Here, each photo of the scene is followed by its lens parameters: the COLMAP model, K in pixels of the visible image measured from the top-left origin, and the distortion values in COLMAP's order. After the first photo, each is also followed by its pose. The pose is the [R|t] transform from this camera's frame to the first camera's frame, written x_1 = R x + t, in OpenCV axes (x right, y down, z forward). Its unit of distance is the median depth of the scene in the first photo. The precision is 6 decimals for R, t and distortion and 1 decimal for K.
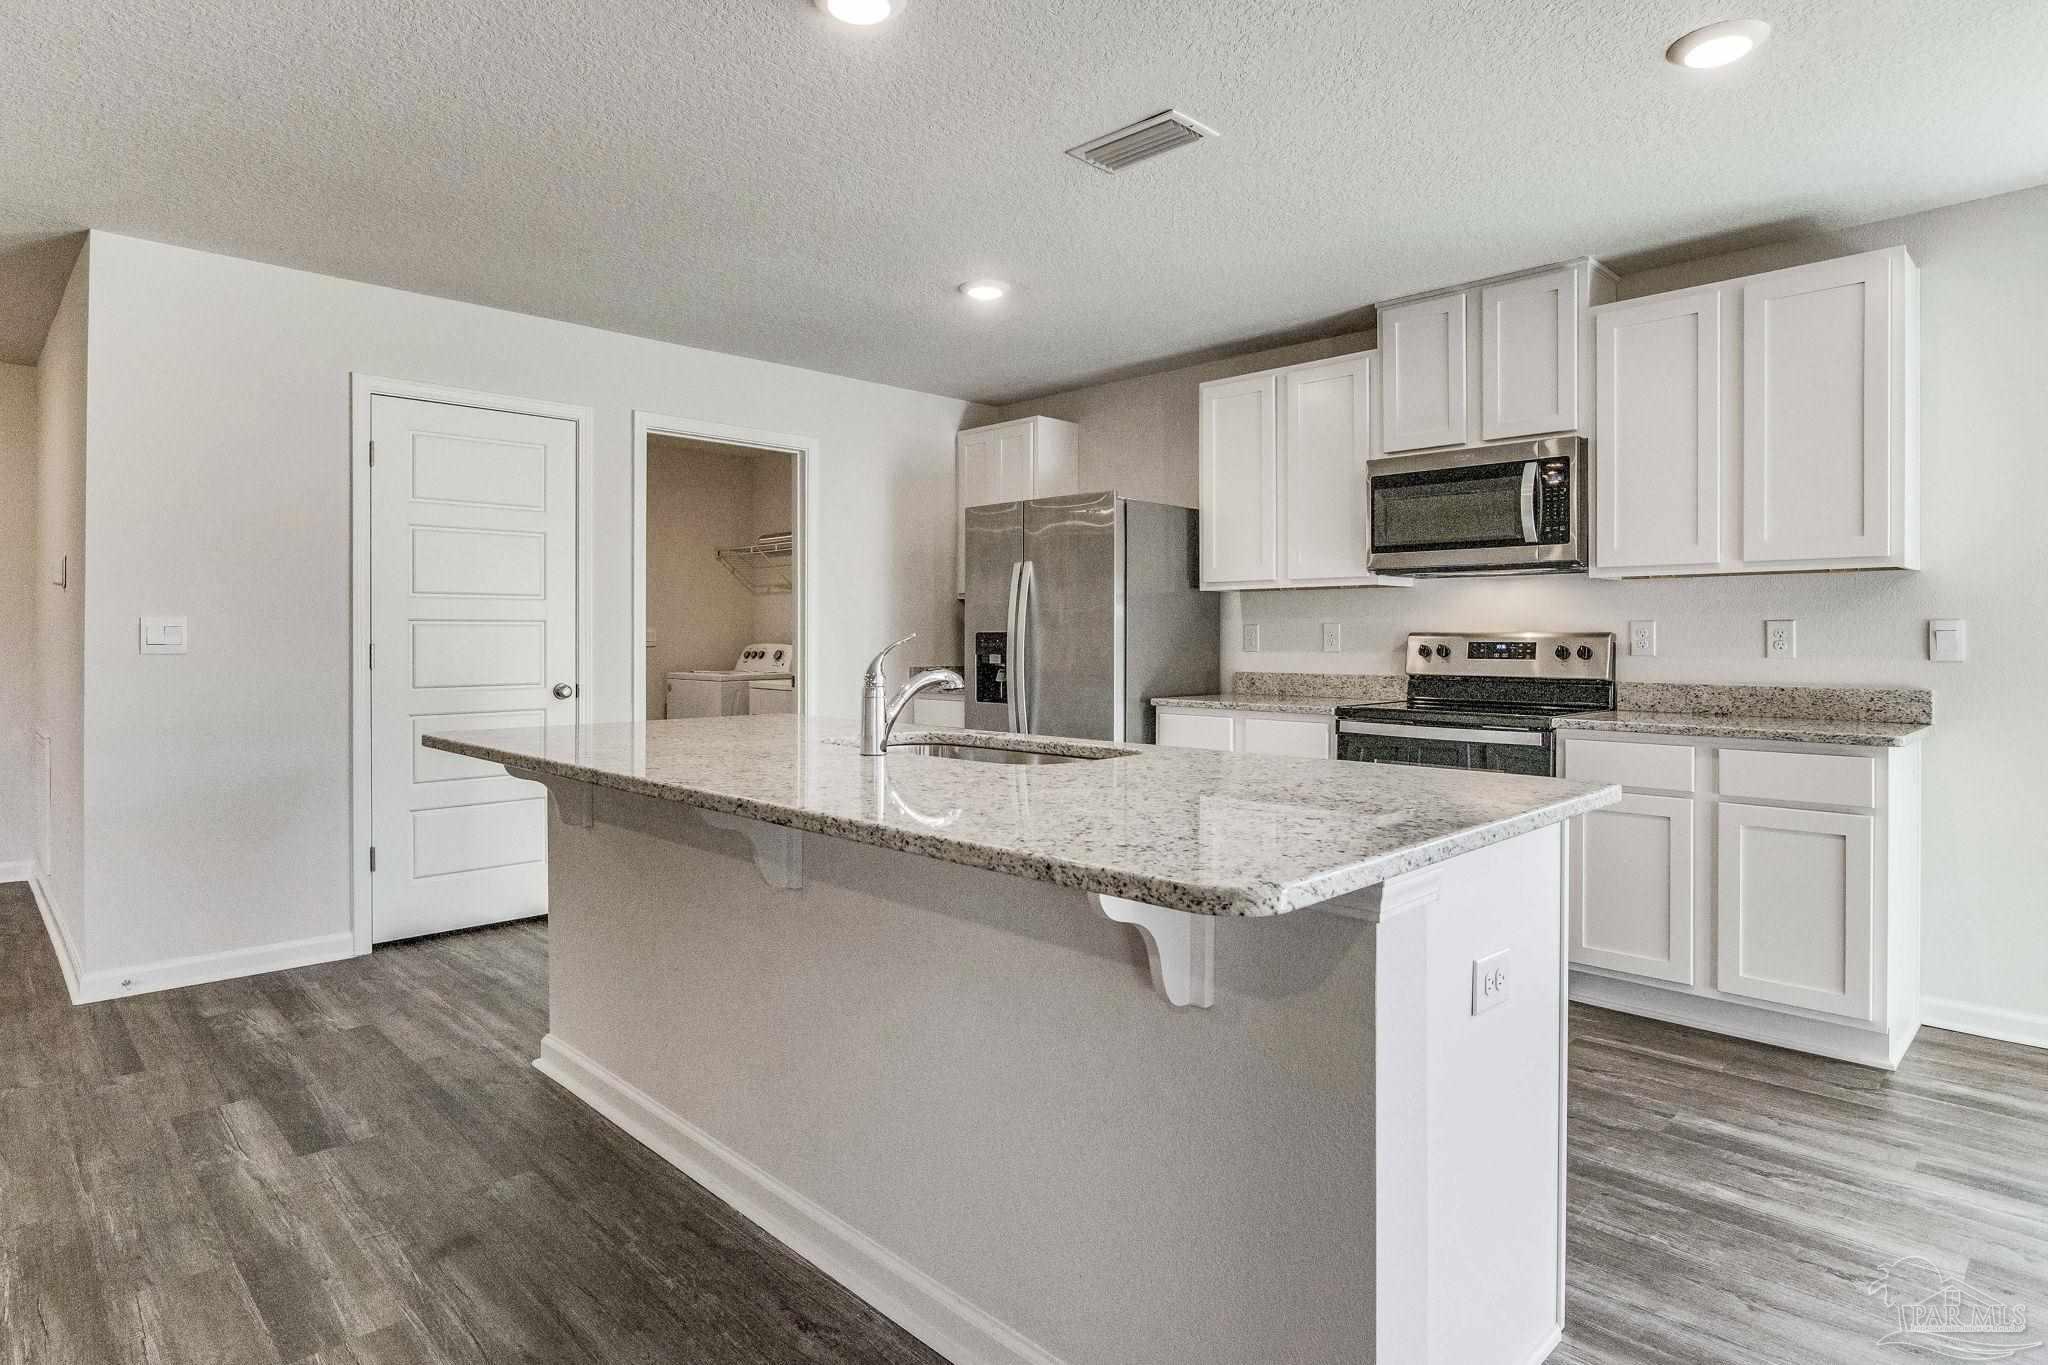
lens RADIAL K [[1087.6, 0, 999.1], [0, 1087.6, 650.1], [0, 0, 1]] dist [-0.006850, 0.000701]
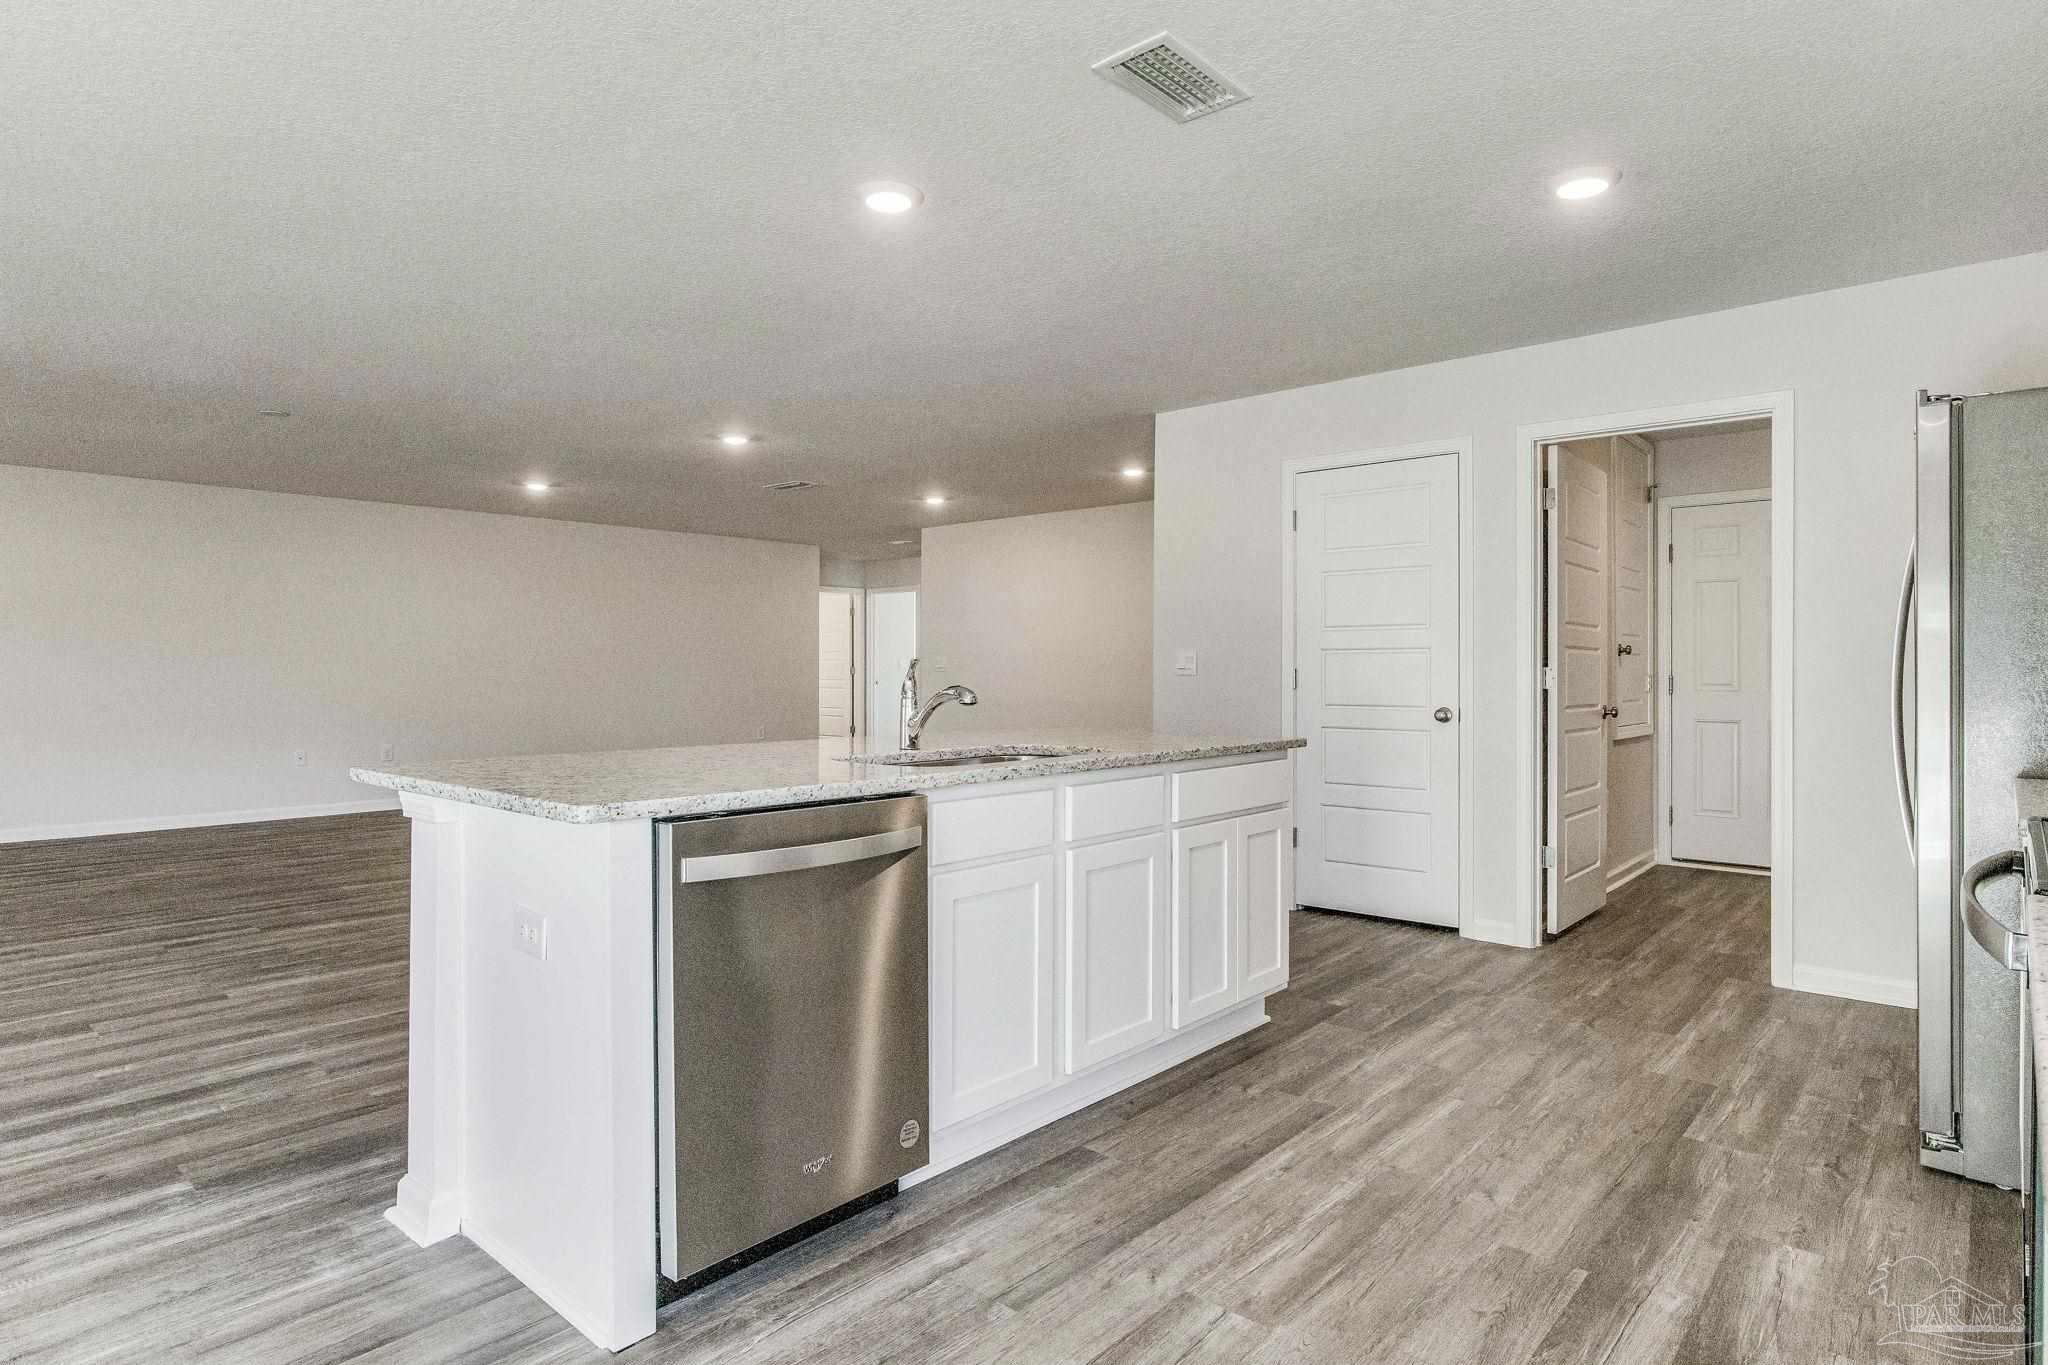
lens RADIAL K [[1087.6, 0, 999.1], [0, 1087.6, 650.1], [0, 0, 1]] dist [-0.006850, 0.000701]
pose [[0.053469, -0.011786, -0.998500, 0.656846], [-0.019597, 0.999725, -0.012850, -0.001184], [0.998377, 0.020255, 0.053224, 0.554814]]
